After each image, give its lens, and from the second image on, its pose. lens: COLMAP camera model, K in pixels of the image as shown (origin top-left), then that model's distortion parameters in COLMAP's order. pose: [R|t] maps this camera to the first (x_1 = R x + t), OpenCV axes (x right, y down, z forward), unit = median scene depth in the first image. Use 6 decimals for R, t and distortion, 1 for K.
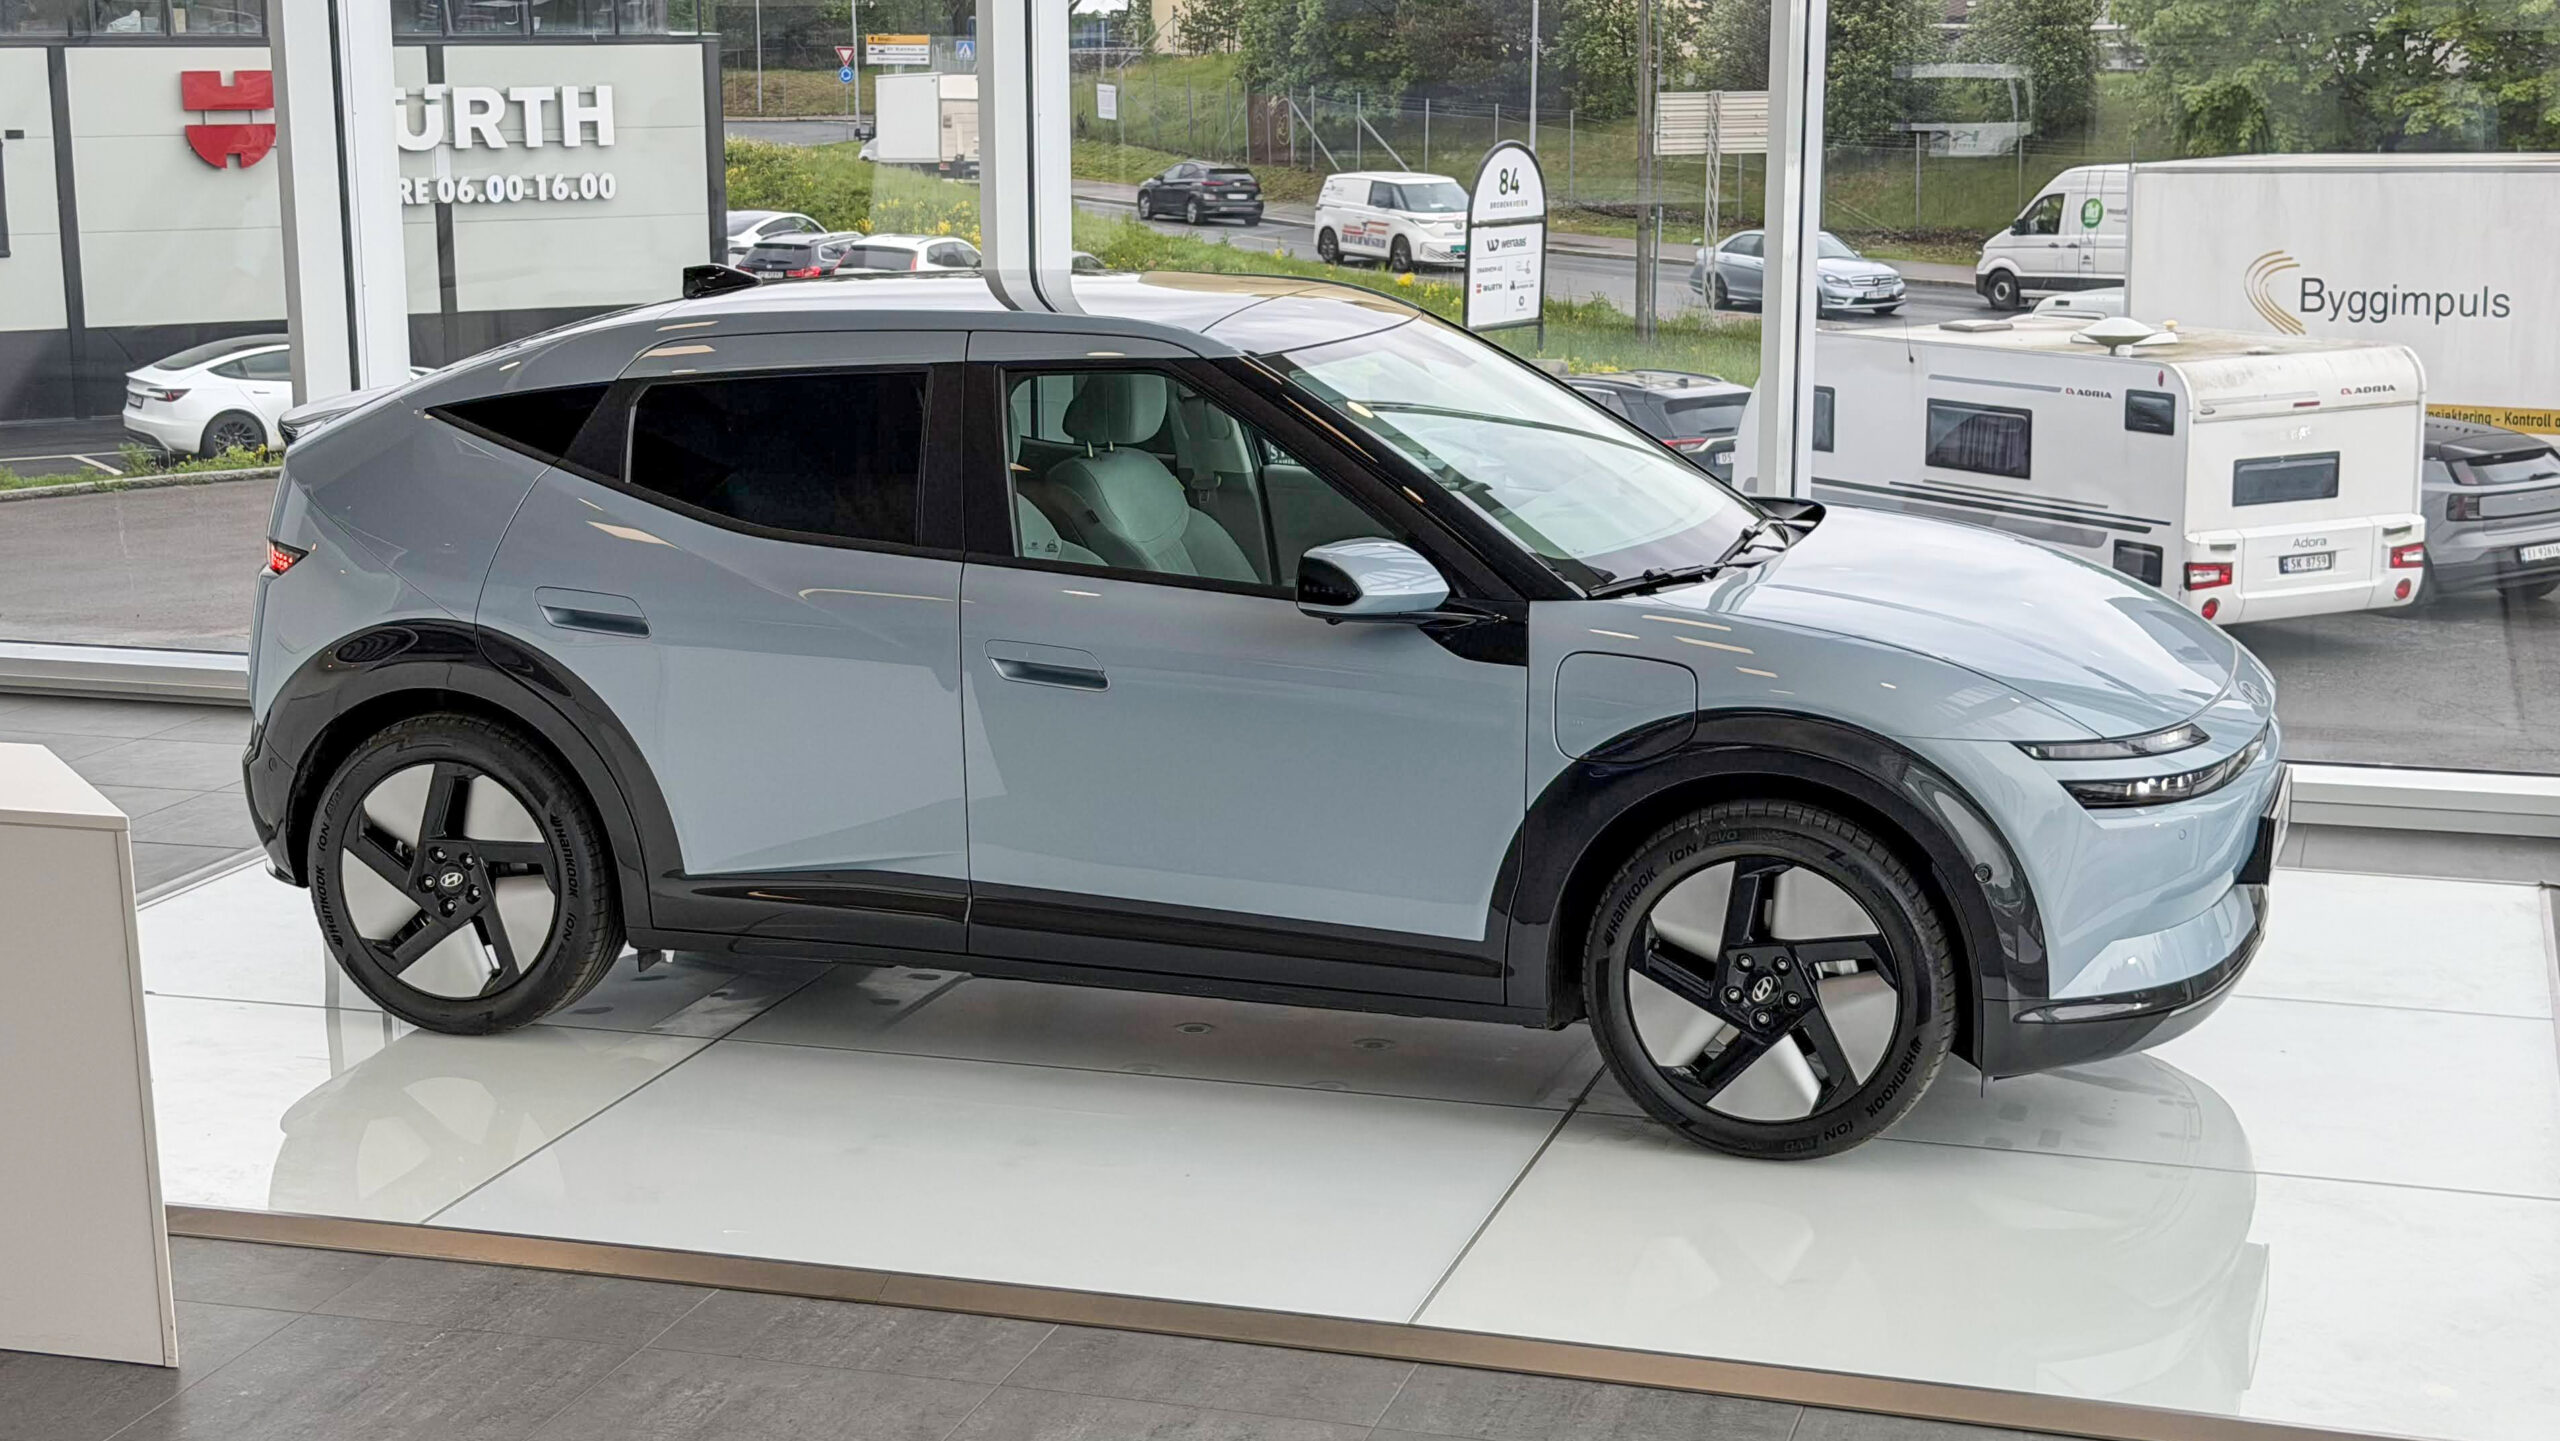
lens RADIAL K [[3583.2, 0, 1188.6], [0, 3583.2, 717.0], [0, 0, 1]] dist [0.139163, -0.003378]
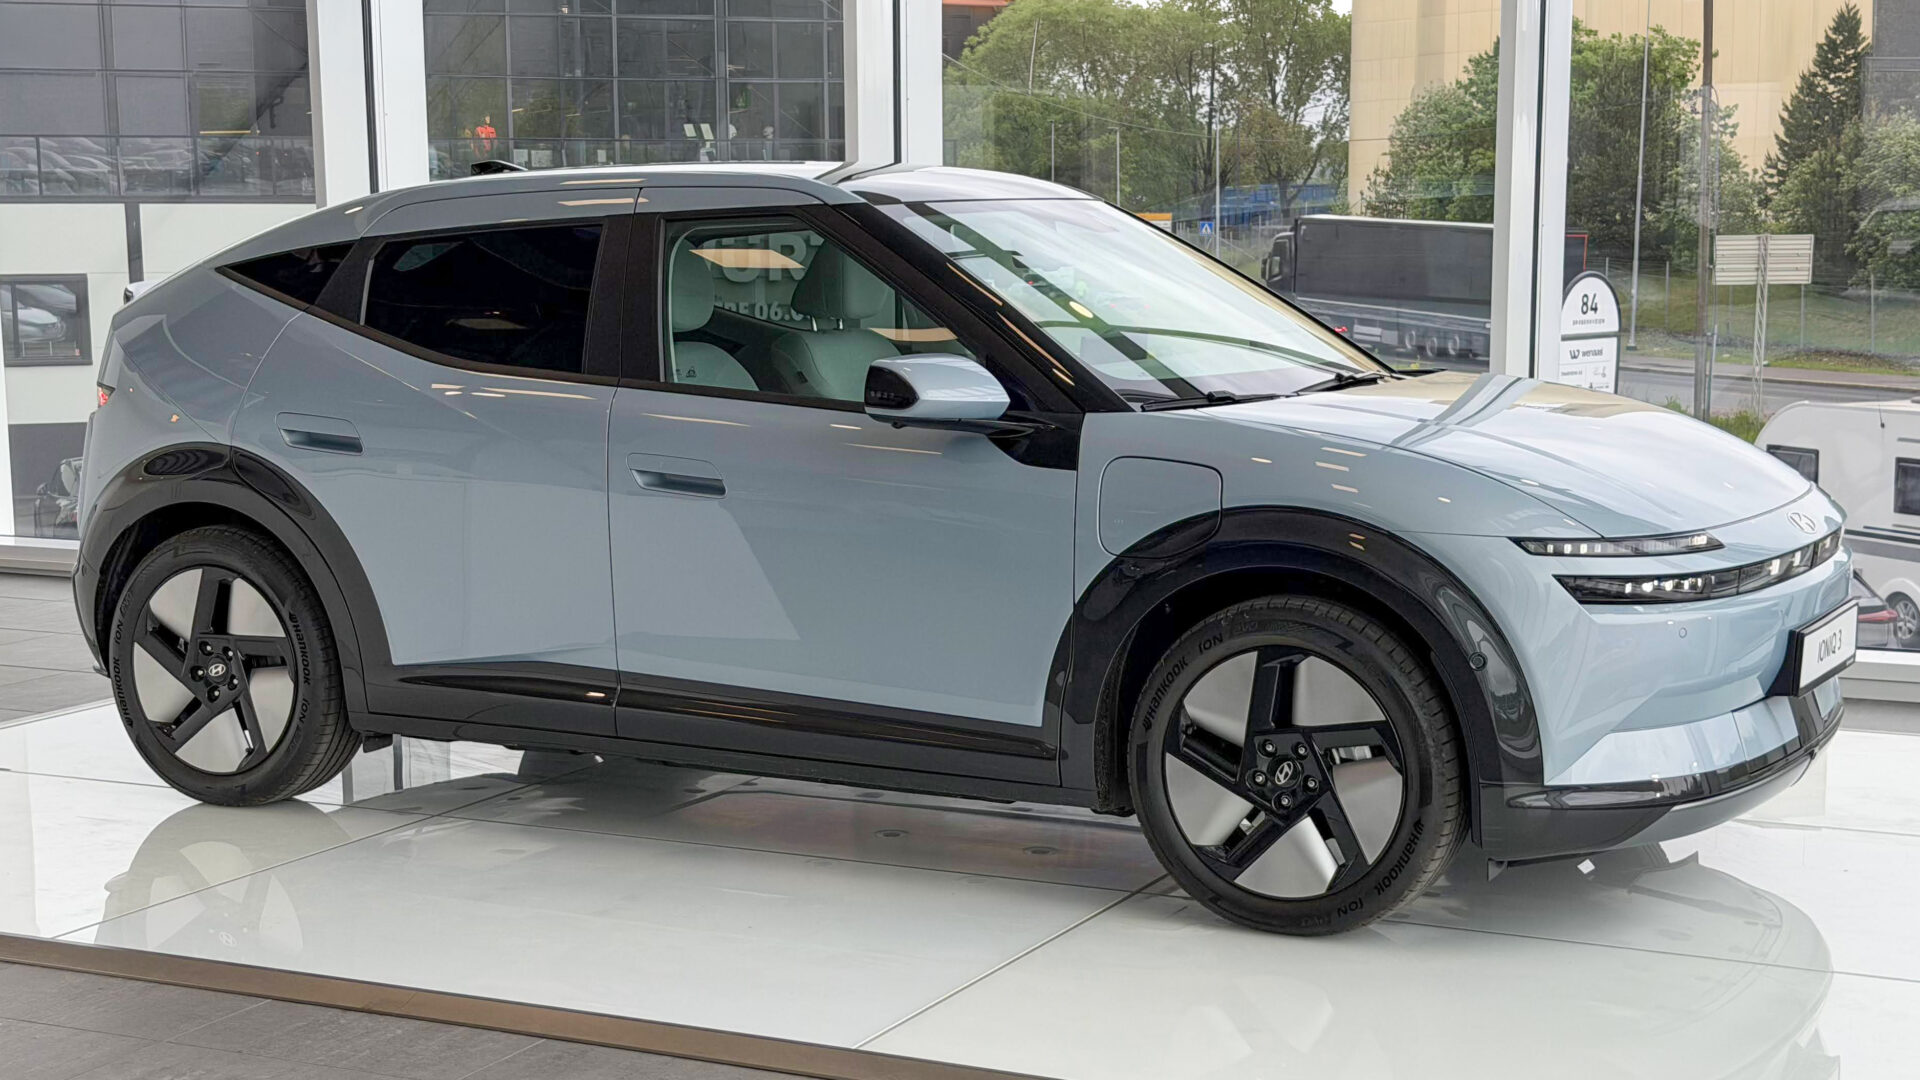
lens RADIAL K [[2729.0, 0, 961.3], [0, 2729.0, 619.5], [0, 0, 1]] dist [0.125885, -0.044159]
pose [[0.987702, 0.021145, -0.154913, 0.177656], [-0.028080, 0.998693, -0.042714, 0.063232], [0.153808, 0.046539, 0.987004, 0.171381]]
